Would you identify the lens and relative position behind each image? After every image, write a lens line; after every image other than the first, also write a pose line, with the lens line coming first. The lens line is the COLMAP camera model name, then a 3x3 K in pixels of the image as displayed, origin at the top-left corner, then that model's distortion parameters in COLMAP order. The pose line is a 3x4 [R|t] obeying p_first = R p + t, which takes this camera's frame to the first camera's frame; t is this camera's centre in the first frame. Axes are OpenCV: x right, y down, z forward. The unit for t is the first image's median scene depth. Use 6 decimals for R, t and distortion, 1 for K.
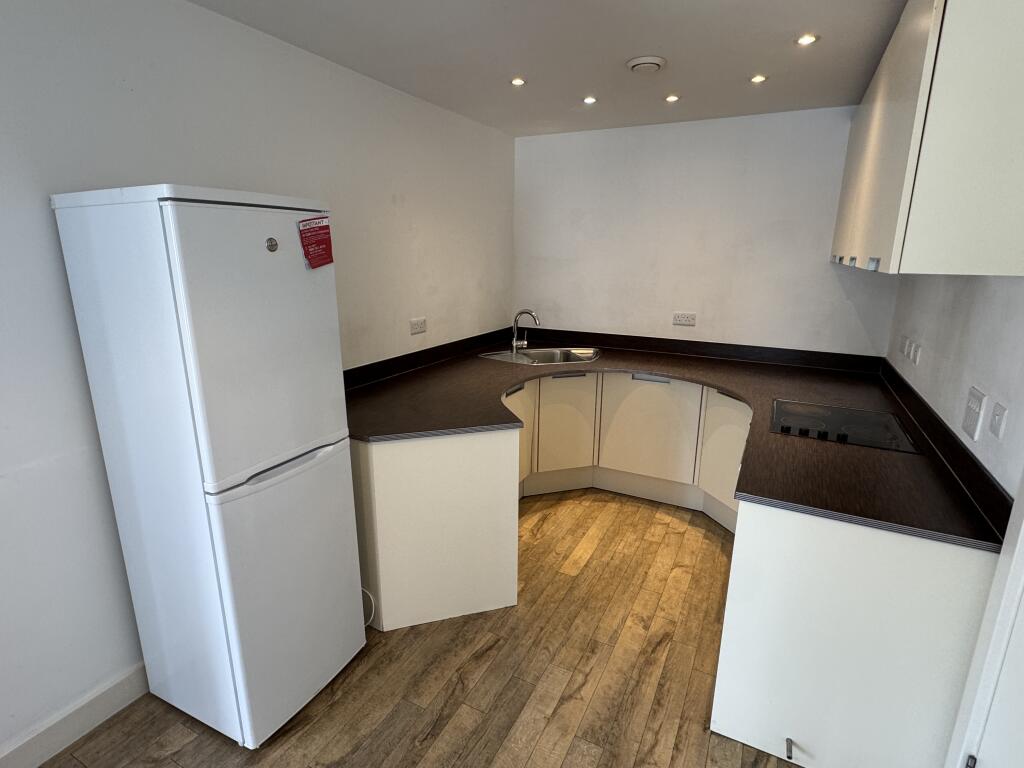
lens RADIAL K [[527.2, 0, 508.6], [0, 527.2, 386.6], [0, 0, 1]] dist [-0.002515, 0.002300]
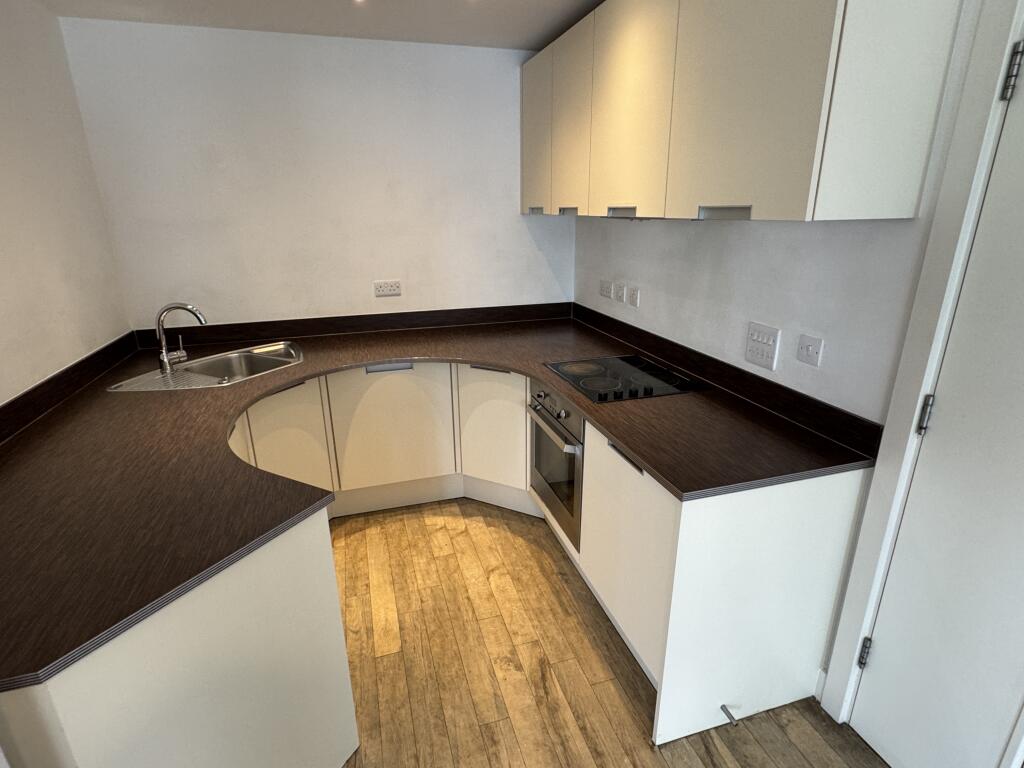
lens RADIAL K [[527.2, 0, 508.6], [0, 527.2, 386.6], [0, 0, 1]] dist [-0.002515, 0.002300]
pose [[0.713521, -0.239245, 0.658521, -0.156673], [0.190571, 0.970728, 0.146184, -0.079292], [-0.674219, 0.021190, 0.738228, 0.317923]]
